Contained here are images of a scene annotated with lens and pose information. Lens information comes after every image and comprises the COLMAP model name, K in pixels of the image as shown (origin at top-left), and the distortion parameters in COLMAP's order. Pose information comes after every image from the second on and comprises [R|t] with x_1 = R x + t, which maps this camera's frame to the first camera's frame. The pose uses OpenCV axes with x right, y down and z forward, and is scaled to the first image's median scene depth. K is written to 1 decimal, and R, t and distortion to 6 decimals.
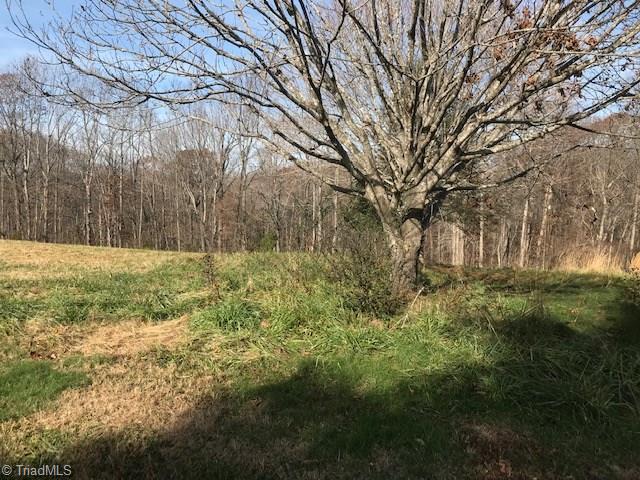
lens RADIAL K [[516.6, 0, 320.1], [0, 516.6, 222.6], [0, 0, 1]] dist [0.019304, -0.009246]
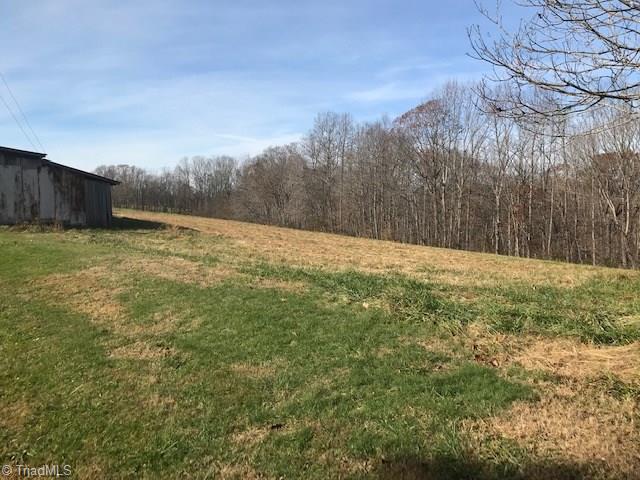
lens RADIAL K [[516.6, 0, 320.1], [0, 516.6, 222.6], [0, 0, 1]] dist [0.019304, -0.009246]
pose [[0.744078, 0.005933, -0.668066, -0.072763], [-0.018208, 0.999769, -0.011400, -0.002495], [0.667845, 0.020647, 0.744014, -0.001856]]
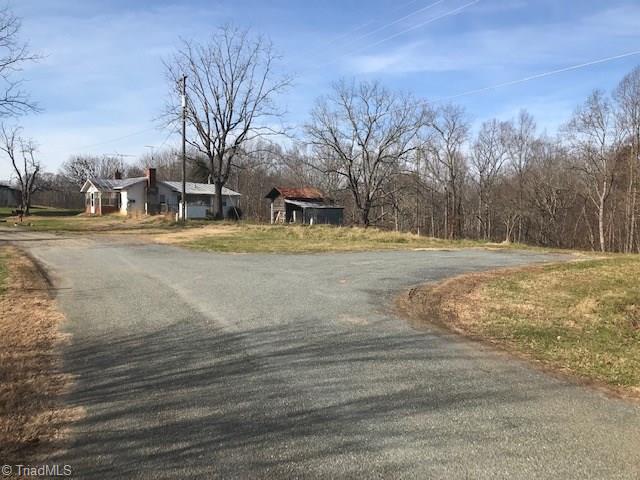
lens RADIAL K [[513.8, 0, 306.5], [0, 513.8, 226.7], [0, 0, 1]] dist [0.011484, 0.008535]
pose [[0.795064, 0.008765, -0.606462, 5.107131], [-0.028871, 0.999309, -0.023408, 0.321529], [0.605838, 0.036120, 0.794768, -2.277887]]
